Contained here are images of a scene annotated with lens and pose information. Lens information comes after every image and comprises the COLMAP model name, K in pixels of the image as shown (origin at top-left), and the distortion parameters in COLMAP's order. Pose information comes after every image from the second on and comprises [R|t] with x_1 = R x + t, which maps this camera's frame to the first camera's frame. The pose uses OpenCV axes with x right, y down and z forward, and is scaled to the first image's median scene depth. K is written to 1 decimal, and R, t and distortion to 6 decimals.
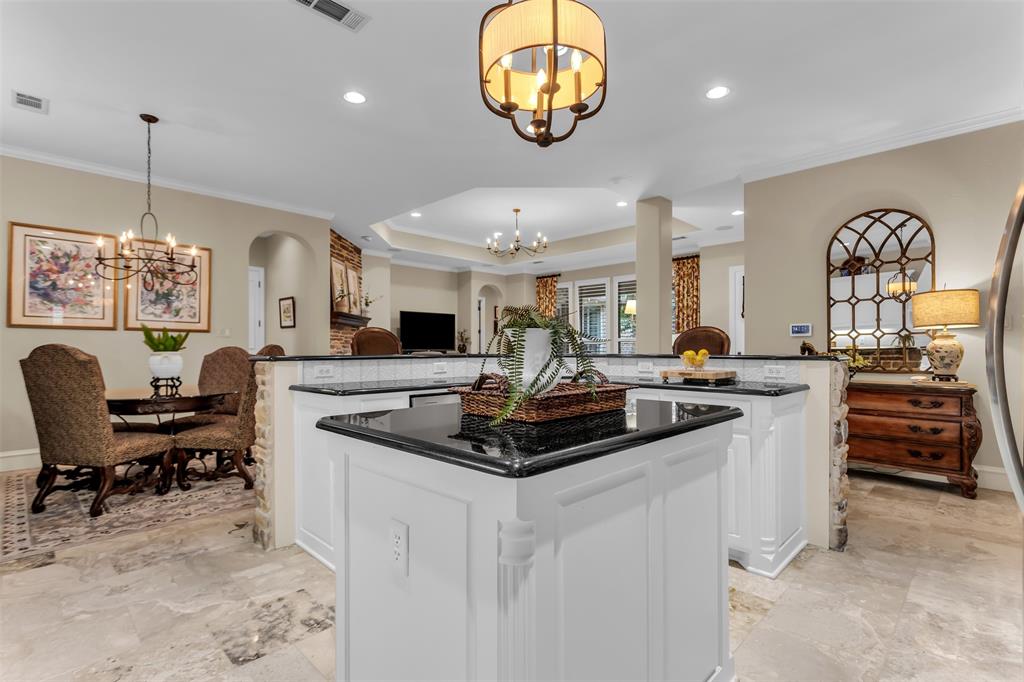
lens RADIAL K [[477.5, 0, 511.3], [0, 477.5, 345.7], [0, 0, 1]] dist [0.000311, 0.000075]
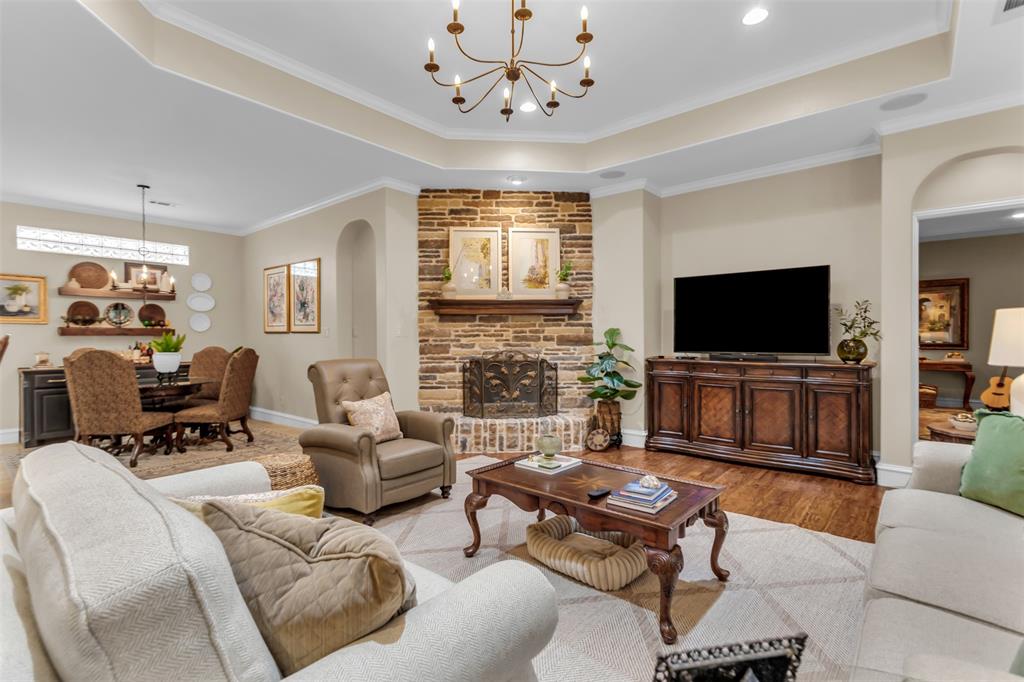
lens RADIAL K [[479.3, 0, 514.2], [0, 479.3, 337.7], [0, 0, 1]] dist [0.001238, 0.000349]
pose [[0.080966, 0.001140, -0.996716, 0.525021], [0.011251, 0.999935, 0.002058, -0.017155], [0.996653, -0.011380, 0.080948, 1.404896]]
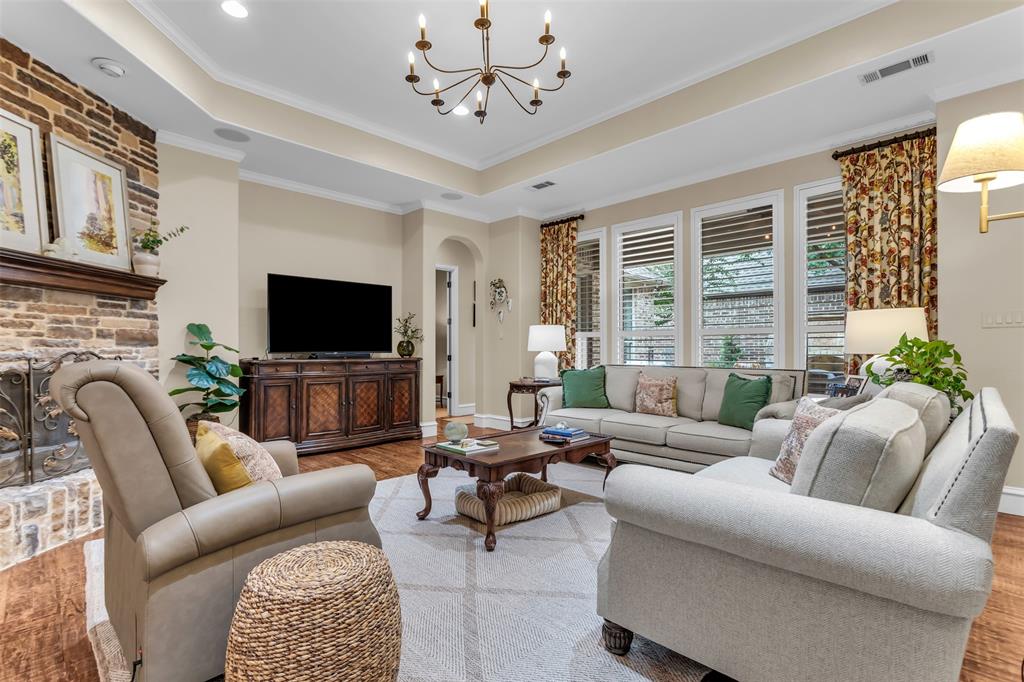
lens RADIAL K [[477.5, 0, 511.3], [0, 477.5, 345.7], [0, 0, 1]] dist [0.000311, 0.000075]
pose [[0.999965, -0.001507, -0.008270, 0.046143], [0.001519, 0.999998, 0.001435, 0.003617], [0.008268, -0.001448, 0.999965, 0.908613]]
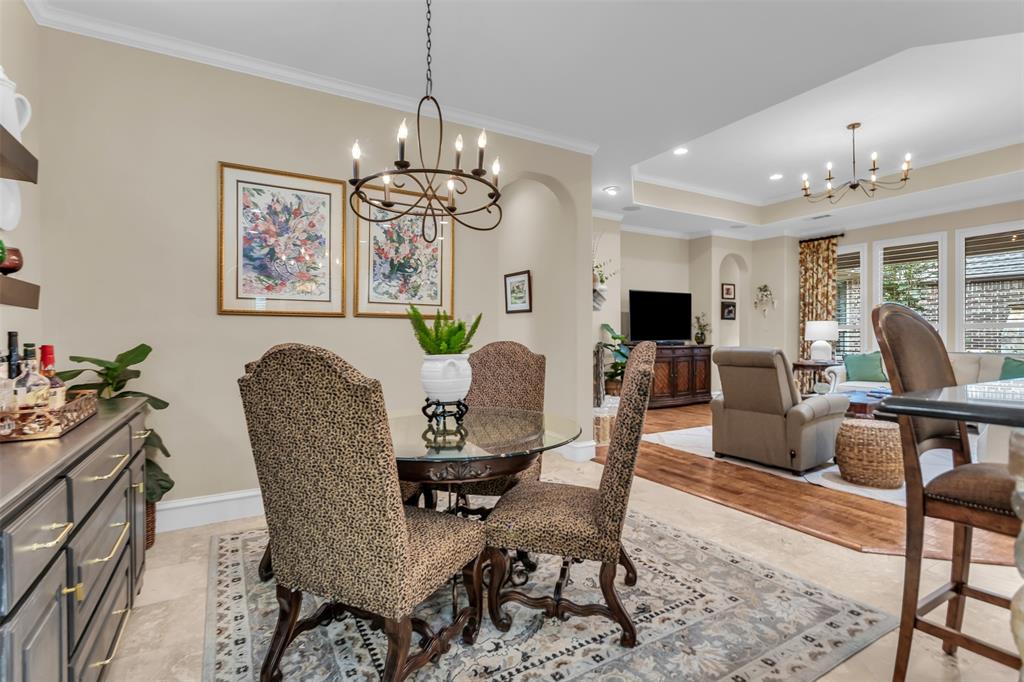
lens RADIAL K [[479.3, 0, 514.2], [0, 479.3, 337.7], [0, 0, 1]] dist [0.001238, 0.000349]
pose [[0.966088, -0.000894, -0.258213, -0.388500], [0.003927, 0.999929, 0.011233, -0.009384], [0.258184, -0.011866, 0.966023, 0.369819]]
